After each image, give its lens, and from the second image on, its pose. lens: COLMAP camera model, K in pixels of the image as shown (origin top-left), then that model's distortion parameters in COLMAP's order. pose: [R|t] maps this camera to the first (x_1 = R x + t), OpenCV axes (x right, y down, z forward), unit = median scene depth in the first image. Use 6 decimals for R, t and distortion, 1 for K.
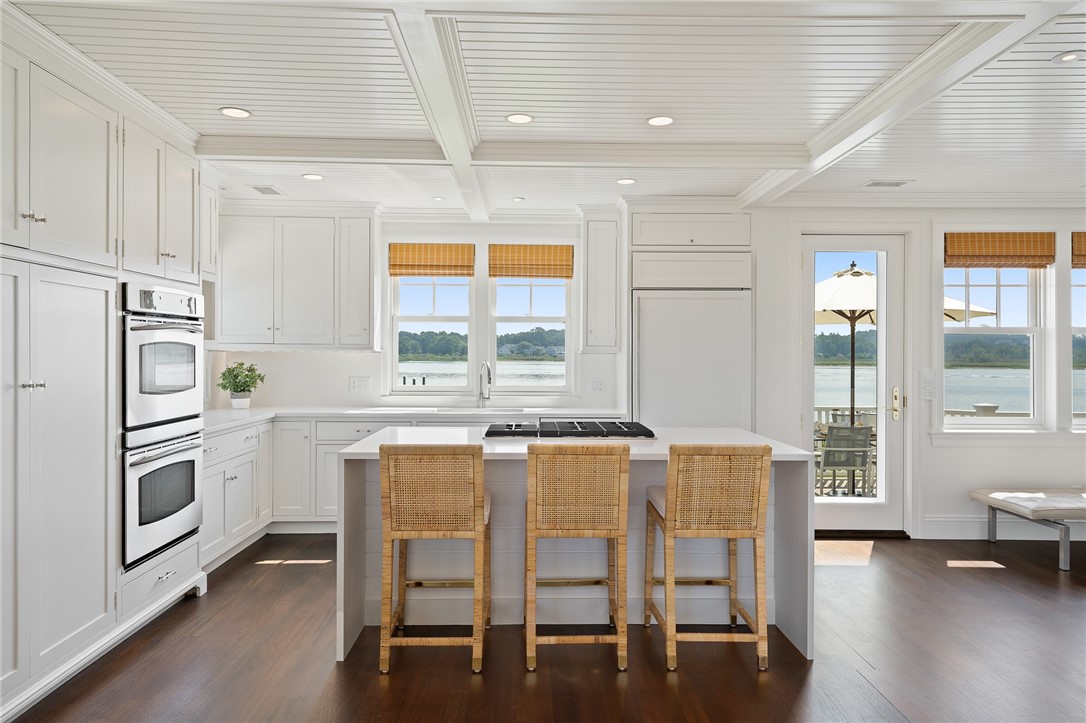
lens RADIAL K [[702.7, 0, 544.6], [0, 702.7, 360.7], [0, 0, 1]] dist [0.030235, -0.000974]
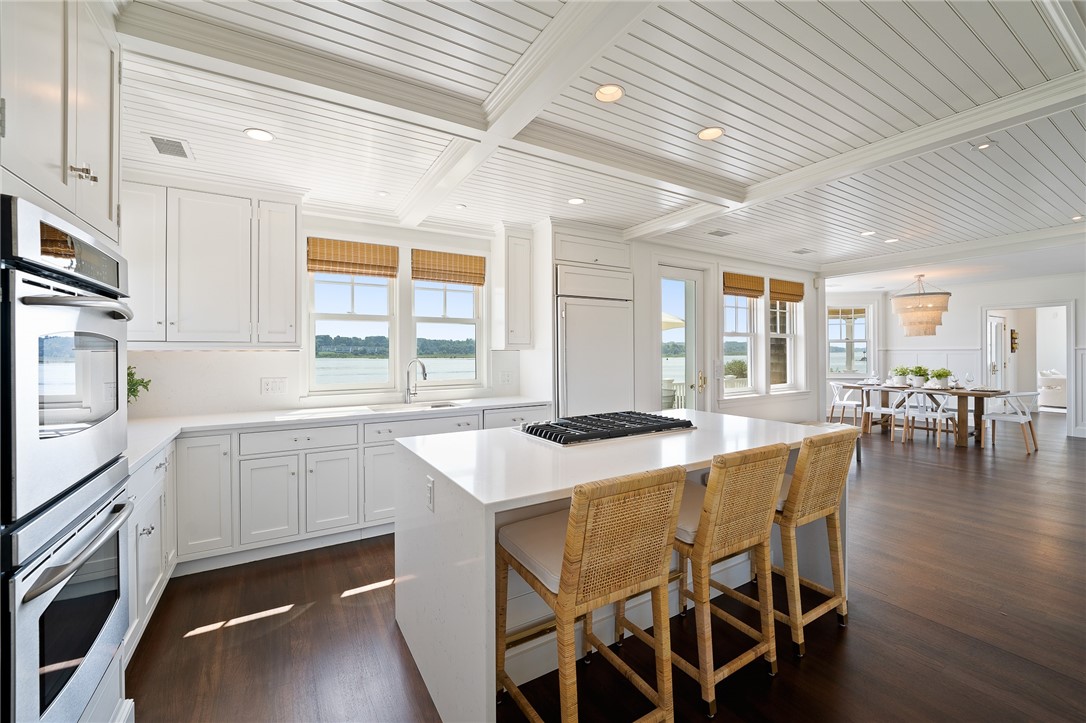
lens RADIAL K [[437.4, 0, 539.9], [0, 437.4, 351.9], [0, 0, 1]] dist [-0.015152, 0.000076]
pose [[0.871768, -0.008645, 0.489843, -0.247346], [0.012458, 0.999912, -0.004524, -0.004097], [-0.489761, 0.010047, 0.871799, 0.347910]]
